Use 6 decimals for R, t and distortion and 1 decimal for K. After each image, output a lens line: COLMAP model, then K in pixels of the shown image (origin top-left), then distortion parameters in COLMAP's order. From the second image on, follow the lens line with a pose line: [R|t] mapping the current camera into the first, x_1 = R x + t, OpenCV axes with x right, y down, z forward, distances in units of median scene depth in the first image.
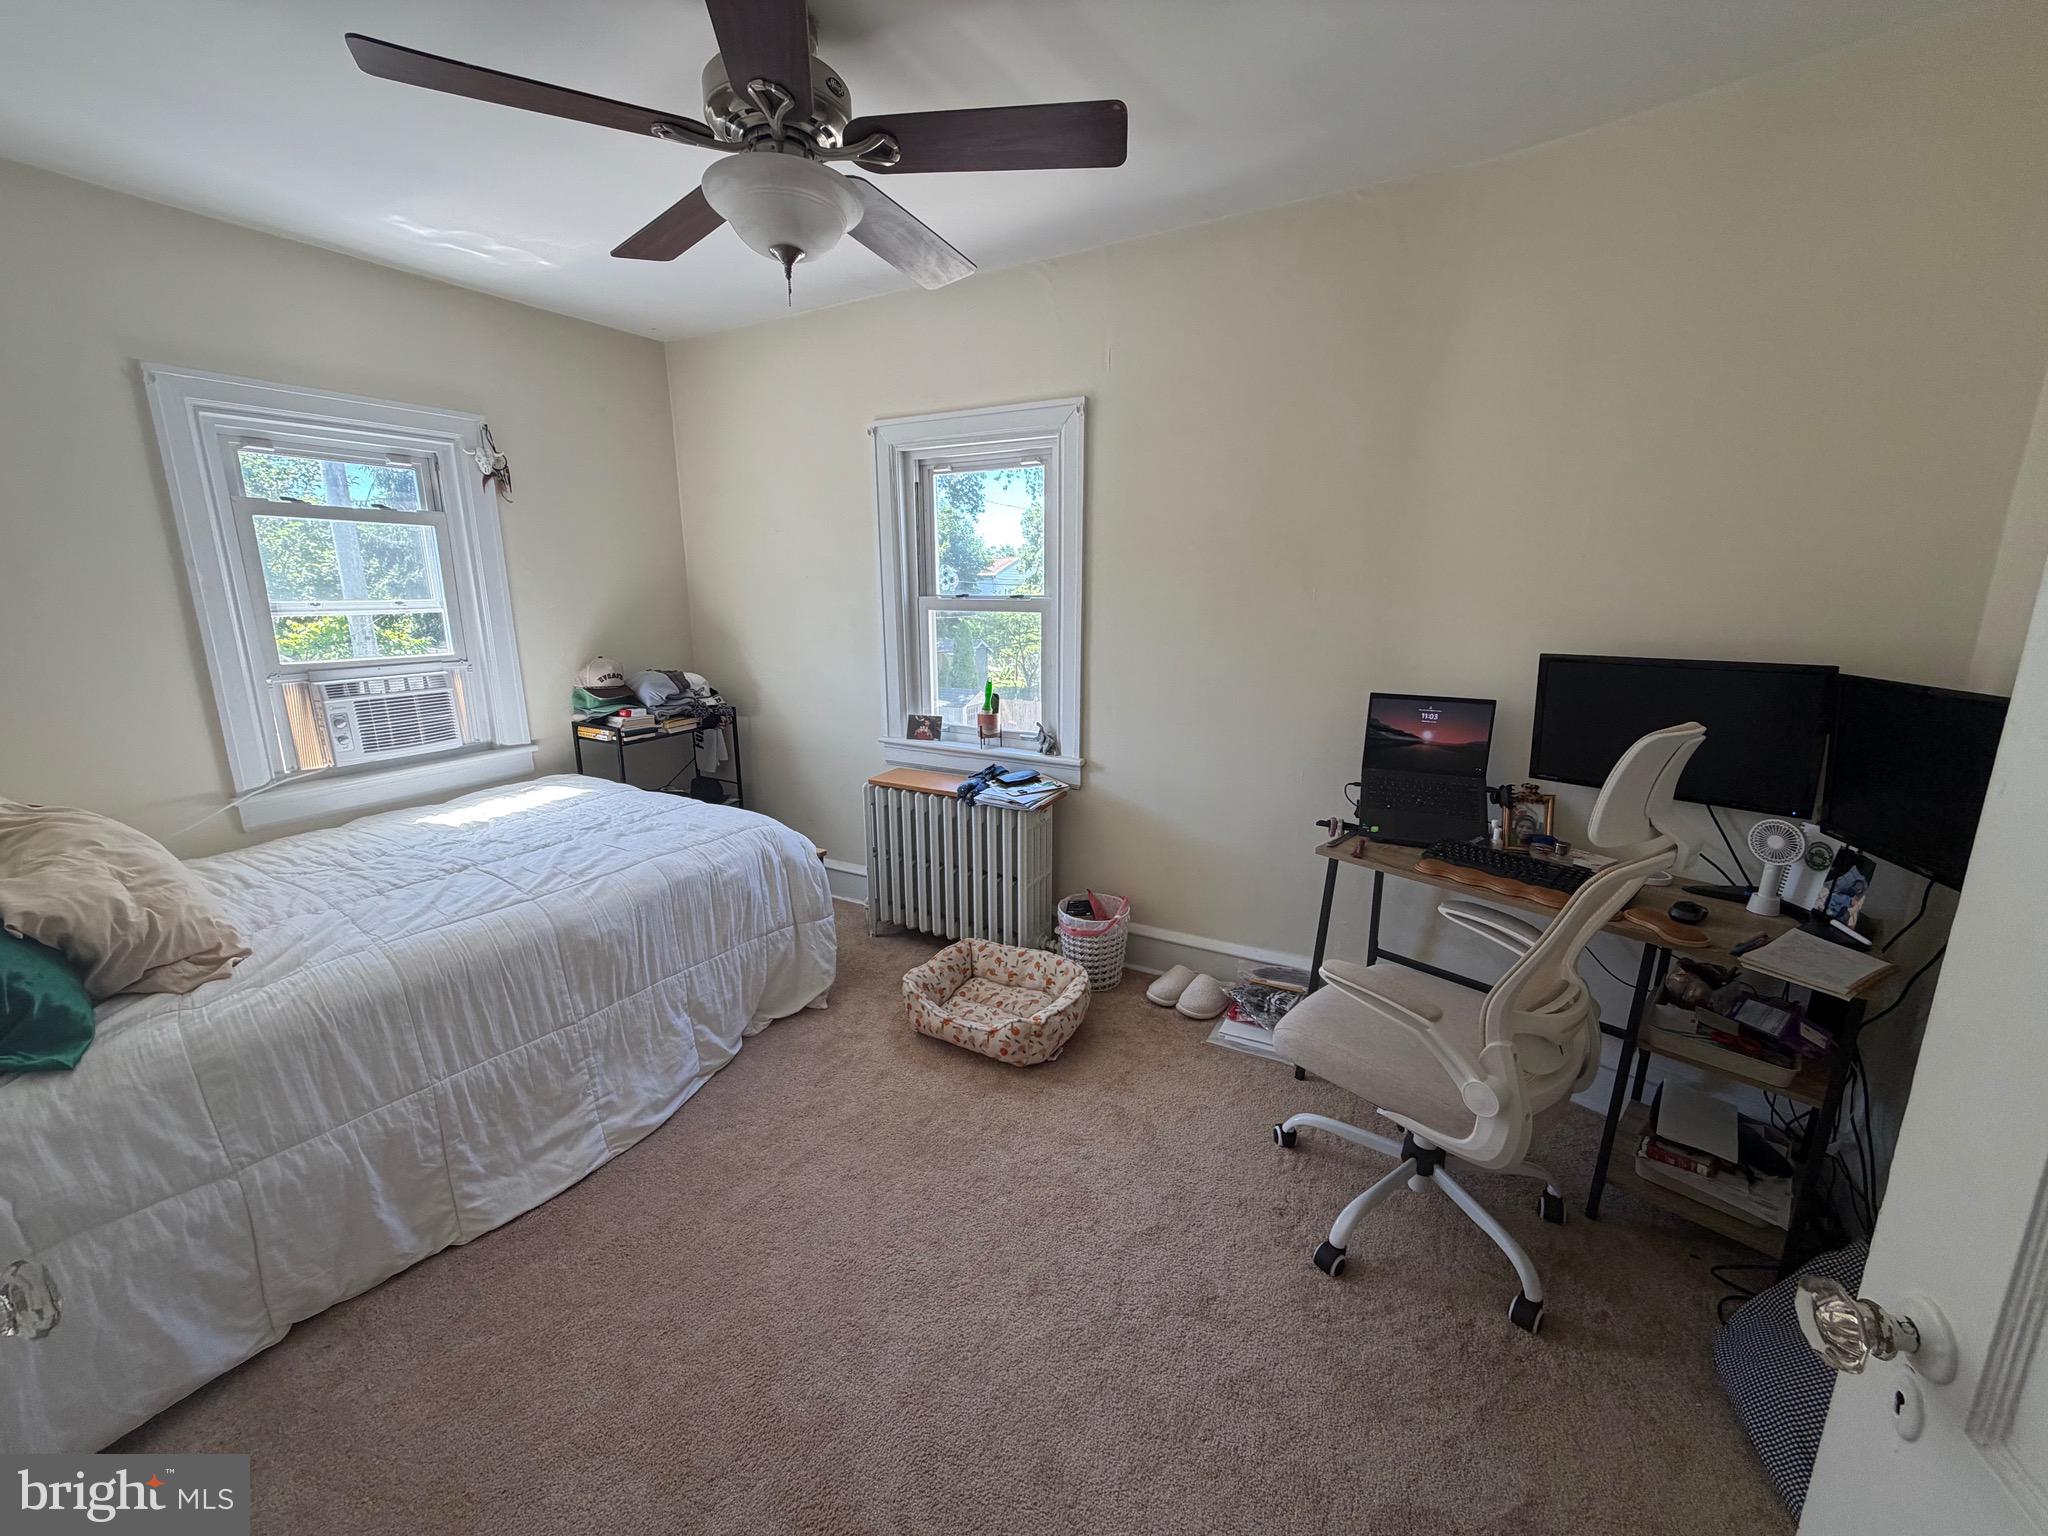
lens RADIAL K [[812.3, 0, 1019.0], [0, 812.3, 757.3], [0, 0, 1]] dist [-0.002304, 0.000595]
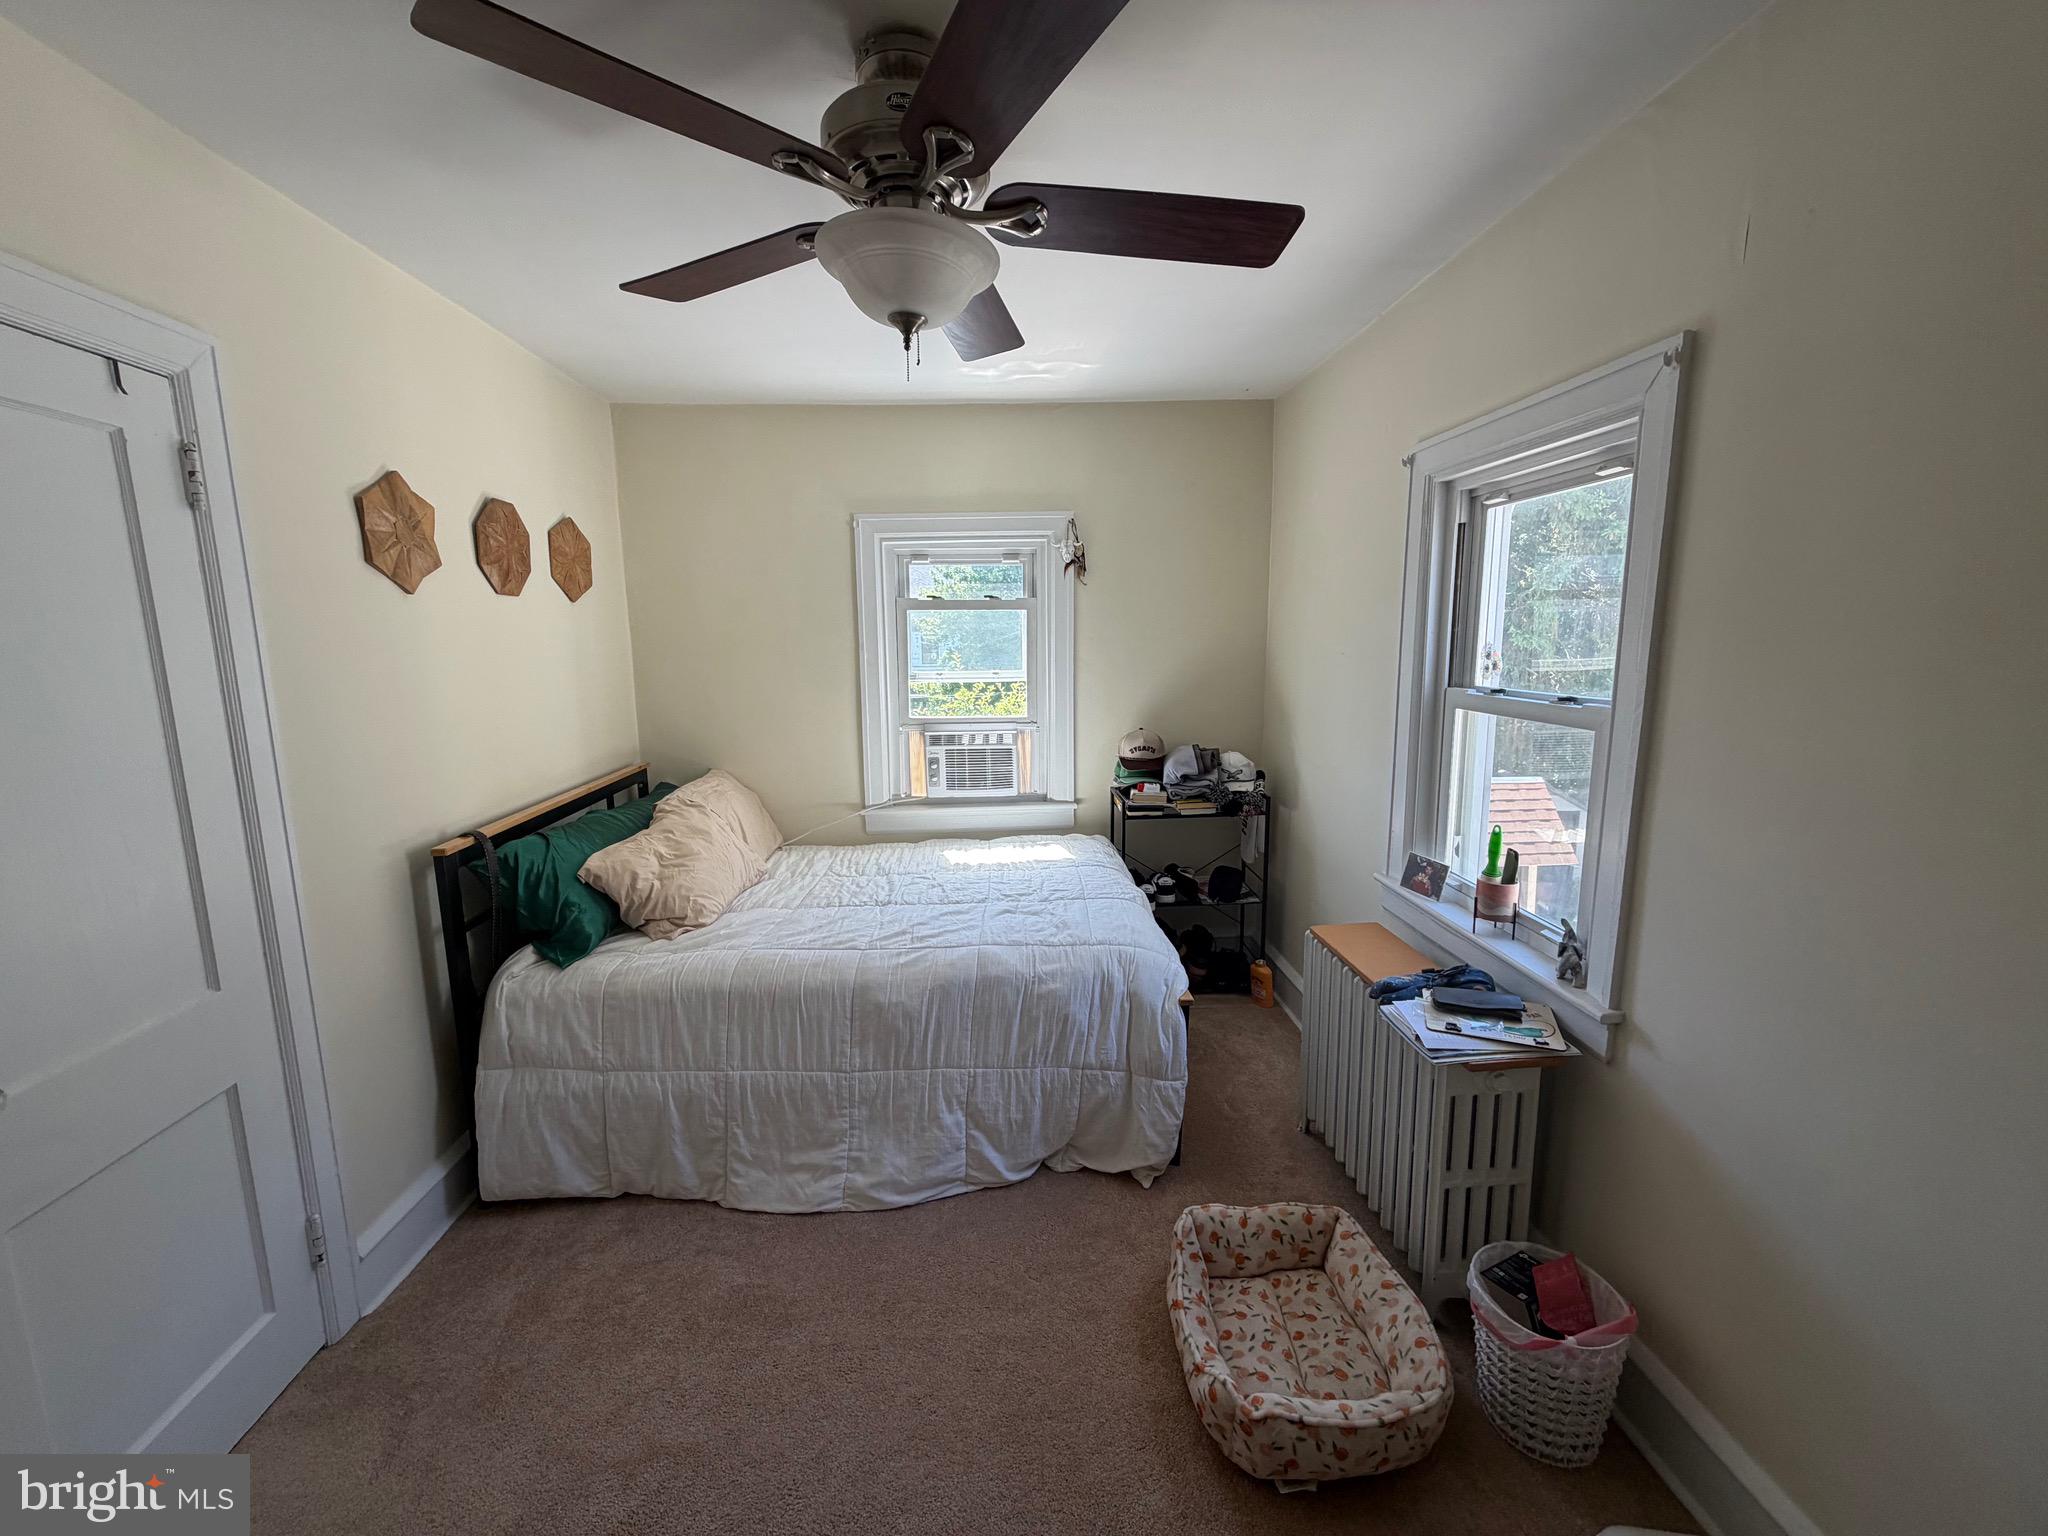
lens RADIAL K [[812.3, 0, 1022.1], [0, 812.3, 759.7], [0, 0, 1]] dist [-0.002304, 0.000595]
pose [[0.527834, 0.128246, -0.839610, 0.336765], [-0.166625, 0.984961, 0.045696, -0.135424], [0.832843, 0.115780, 0.541265, 0.417147]]
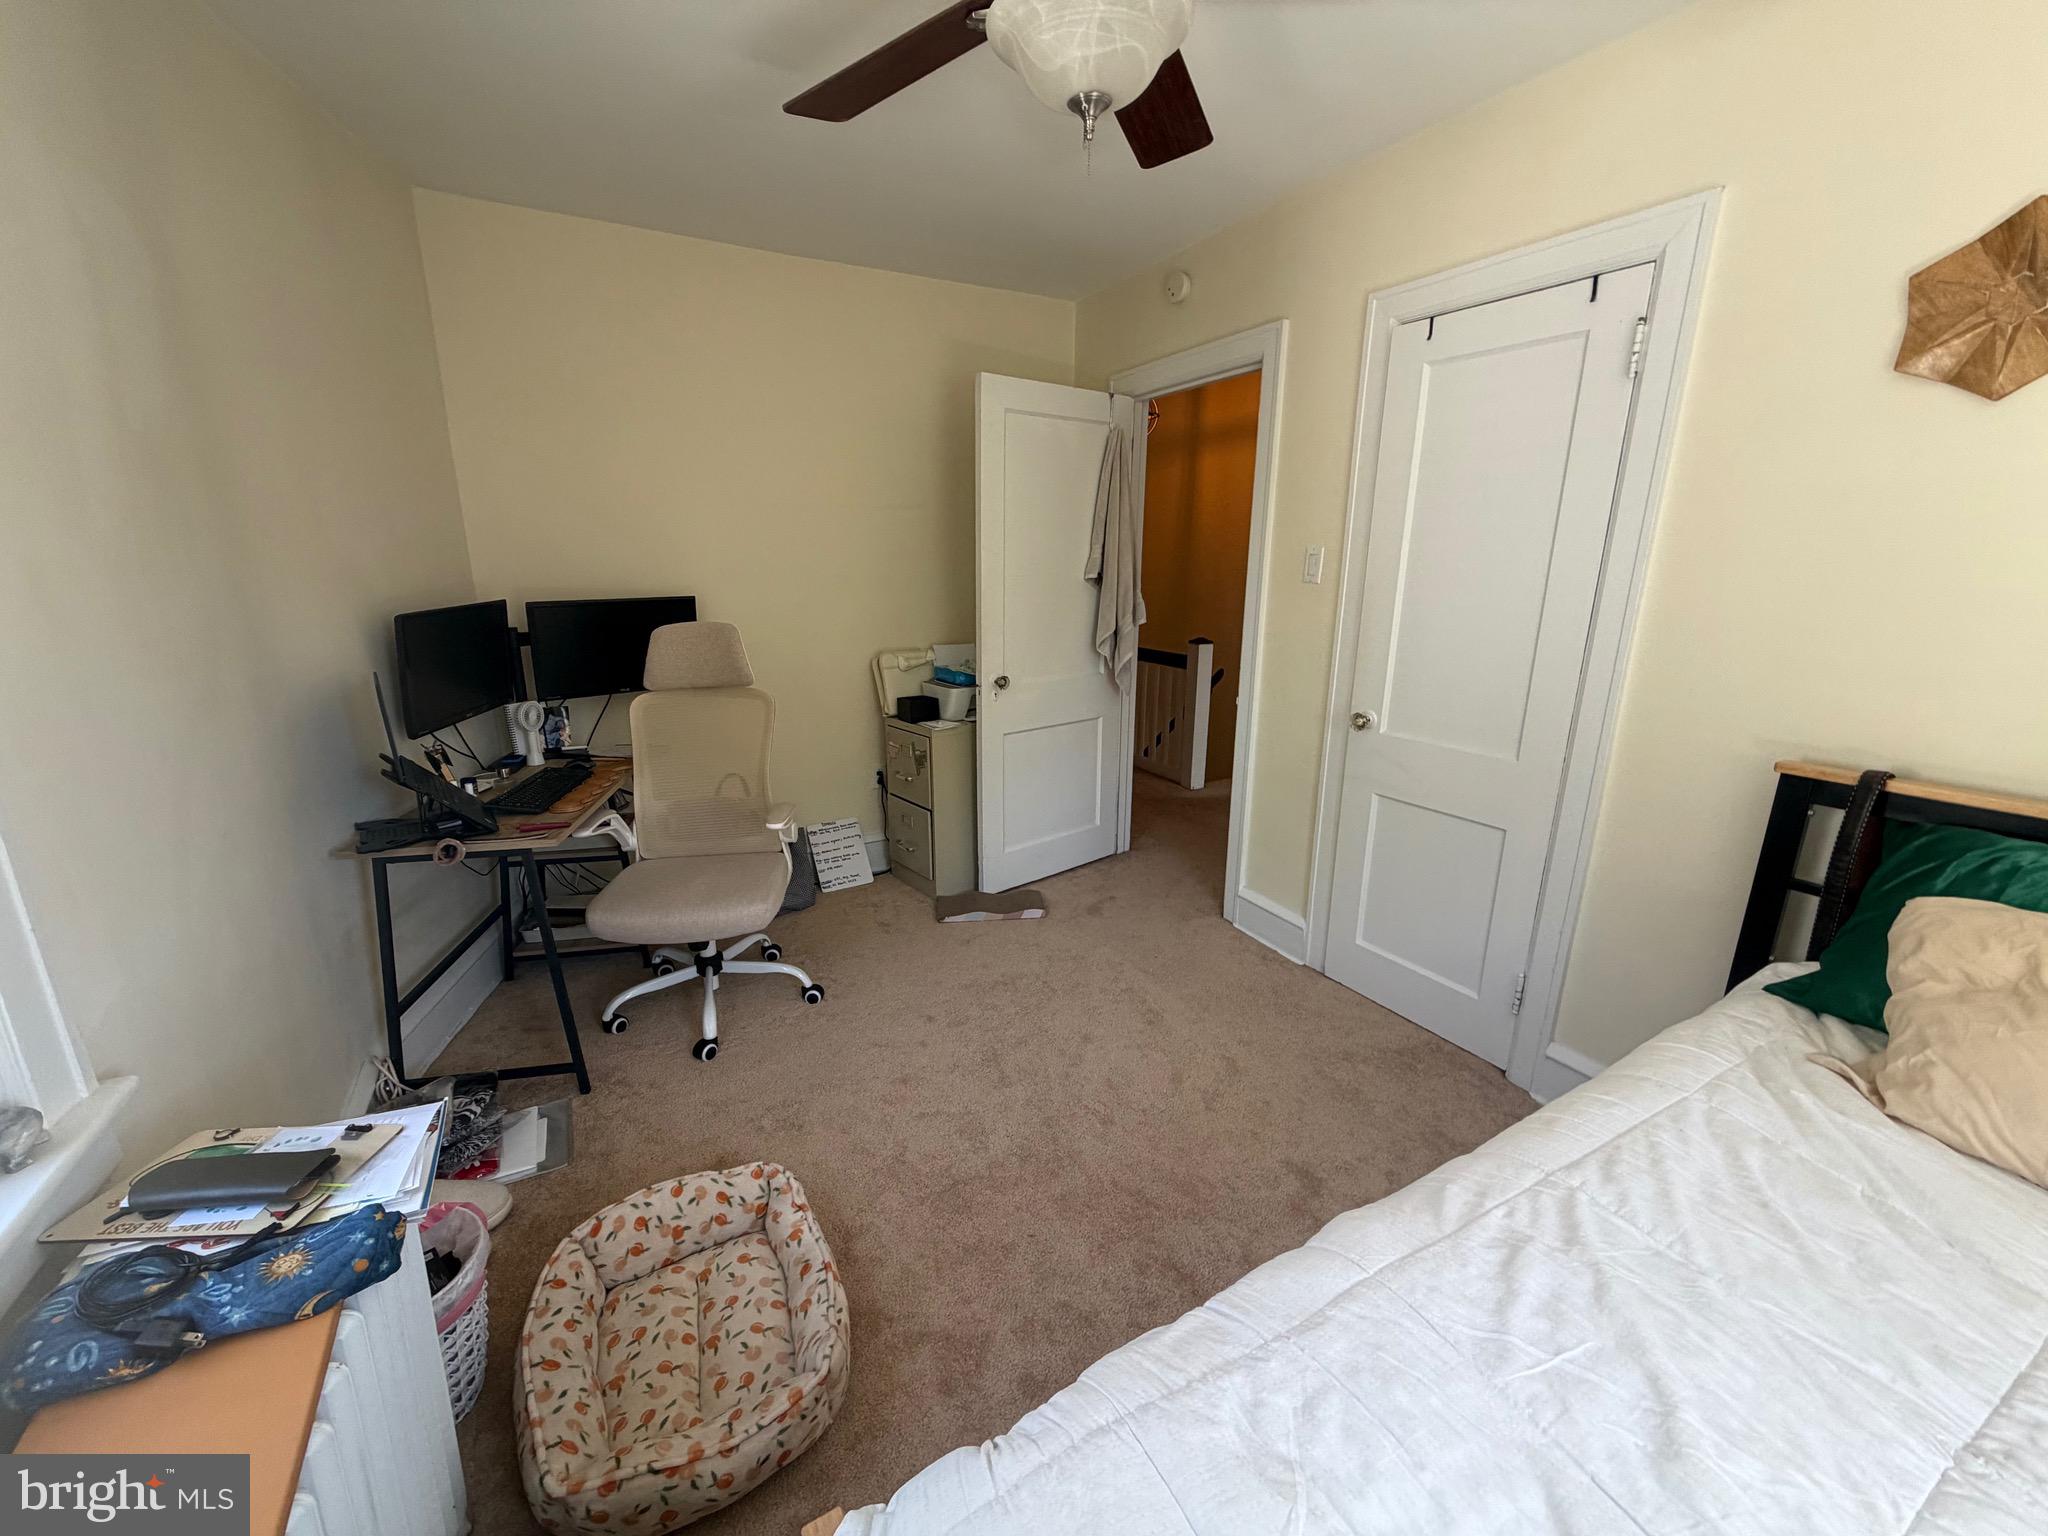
lens RADIAL K [[812.3, 0, 1010.9], [0, 812.3, 796.2], [0, 0, 1]] dist [-0.002304, 0.000595]
pose [[-0.835313, -0.153584, 0.527887, -0.424863], [0.110459, 0.893723, 0.434809, -0.222330], [-0.538564, 0.421512, -0.729573, 1.116576]]
